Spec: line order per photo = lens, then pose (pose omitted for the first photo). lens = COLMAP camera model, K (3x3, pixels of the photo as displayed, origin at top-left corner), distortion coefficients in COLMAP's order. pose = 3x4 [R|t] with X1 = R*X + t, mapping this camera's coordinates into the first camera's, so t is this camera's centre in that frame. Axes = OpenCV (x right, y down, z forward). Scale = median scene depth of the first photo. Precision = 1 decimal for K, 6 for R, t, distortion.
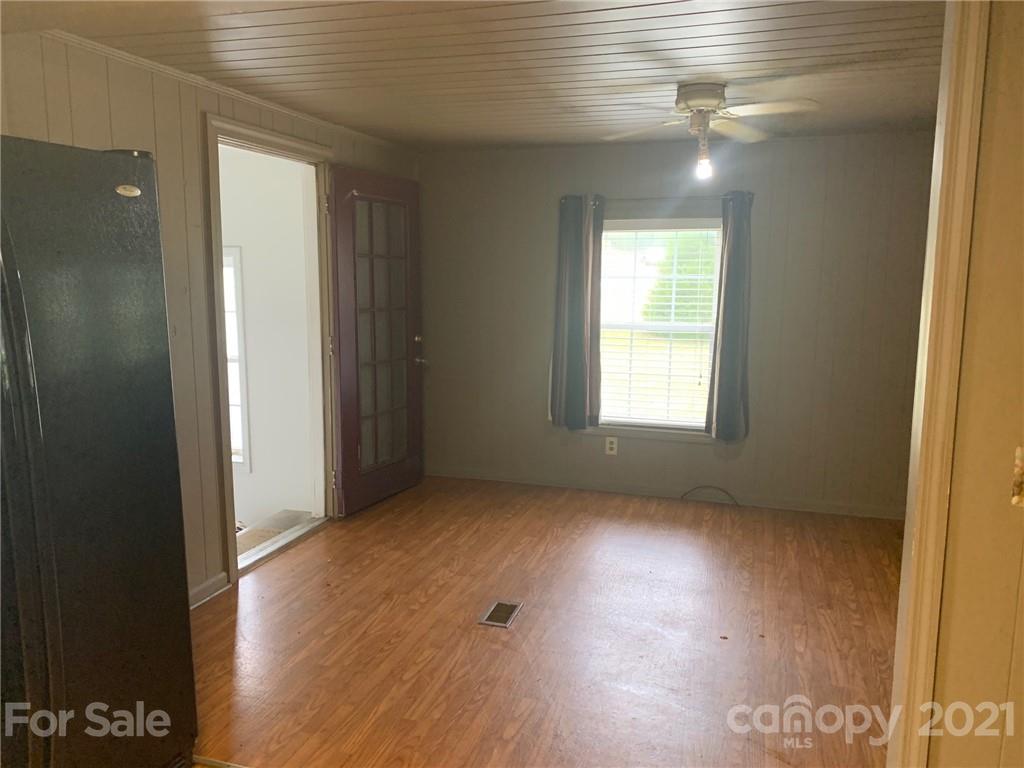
lens RADIAL K [[792.3, 0, 511.1], [0, 792.3, 389.6], [0, 0, 1]] dist [0.031250, -0.051498]
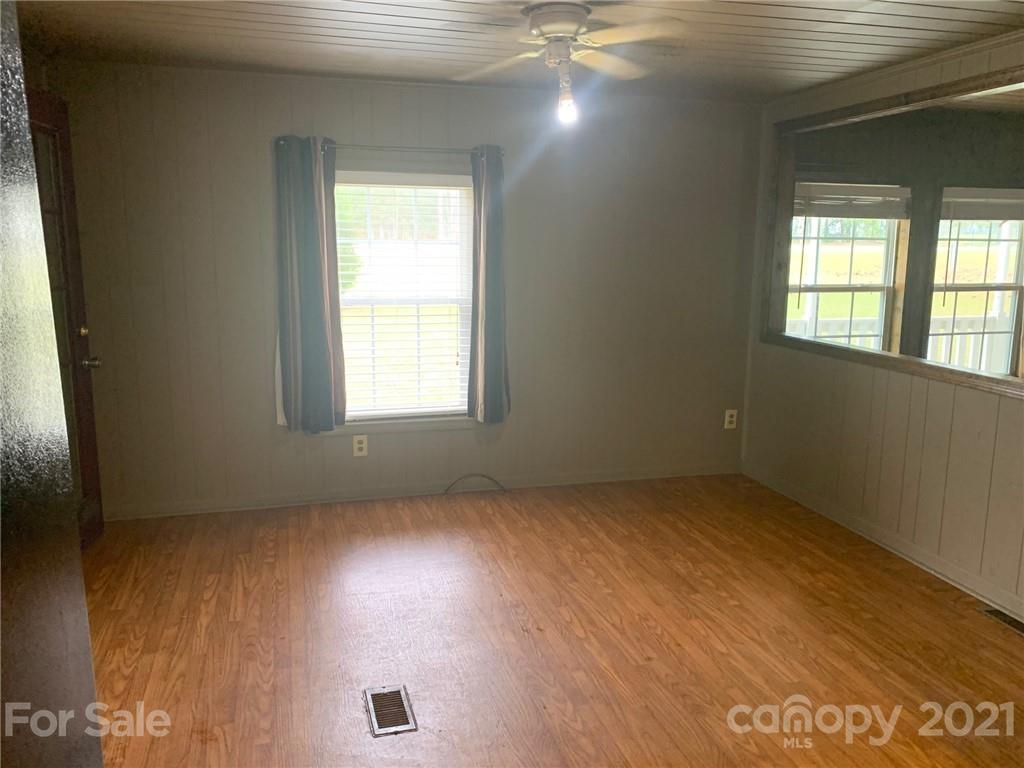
lens RADIAL K [[792.3, 0, 509.4], [0, 792.3, 375.2], [0, 0, 1]] dist [0.031250, -0.051498]
pose [[0.833592, -0.094452, 0.544246, -0.197558], [0.080390, 0.995527, 0.049642, -0.032485], [-0.546500, 0.002371, 0.837456, 0.230802]]
